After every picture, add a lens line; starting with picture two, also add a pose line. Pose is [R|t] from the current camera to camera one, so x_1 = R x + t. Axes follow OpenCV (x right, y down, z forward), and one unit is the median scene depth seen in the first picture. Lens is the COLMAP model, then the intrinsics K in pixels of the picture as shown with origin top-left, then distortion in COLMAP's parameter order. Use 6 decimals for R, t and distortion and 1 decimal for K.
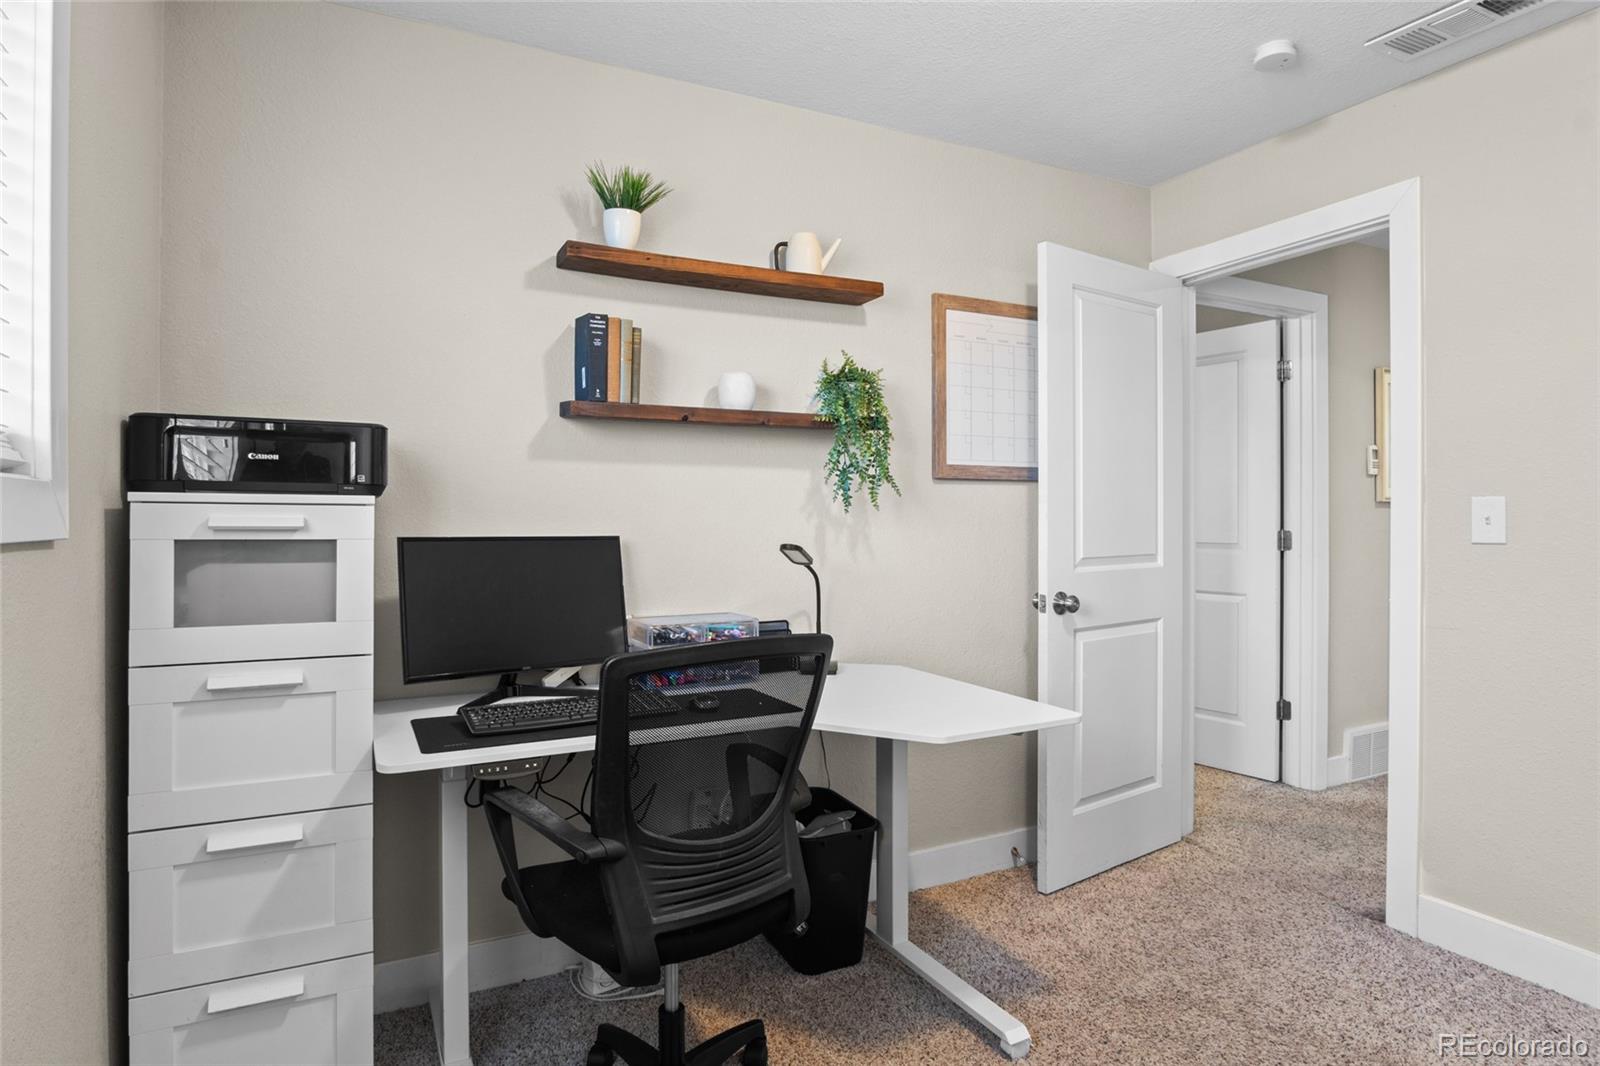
lens RADIAL K [[843.5, 0, 800.0], [0, 843.5, 533.0], [0, 0, 1]] dist [-0.021950, 0.000466]
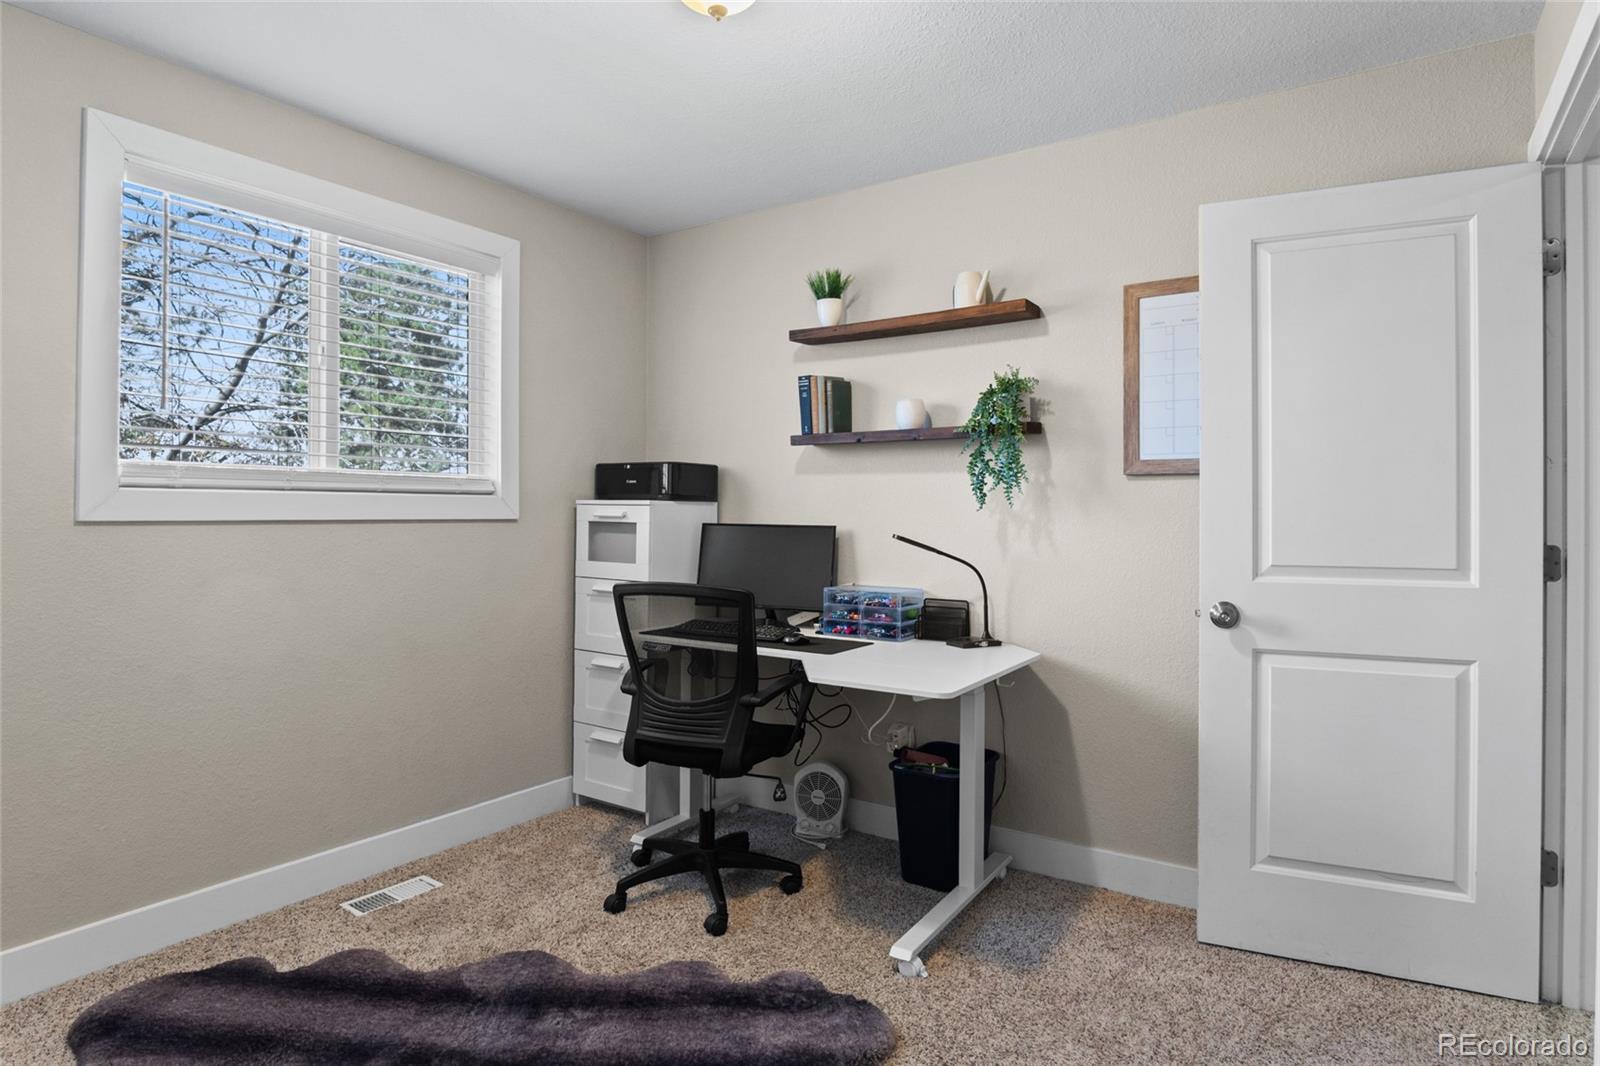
lens RADIAL K [[859.8, 0, 799.0], [0, 859.8, 524.2], [0, 0, 1]] dist [-0.030916, 0.001731]
pose [[0.507504, 0.014872, -0.861521, 0.932931], [-0.022233, 0.999744, 0.004162, -0.003861], [0.861362, 0.017042, 0.507705, 0.196850]]
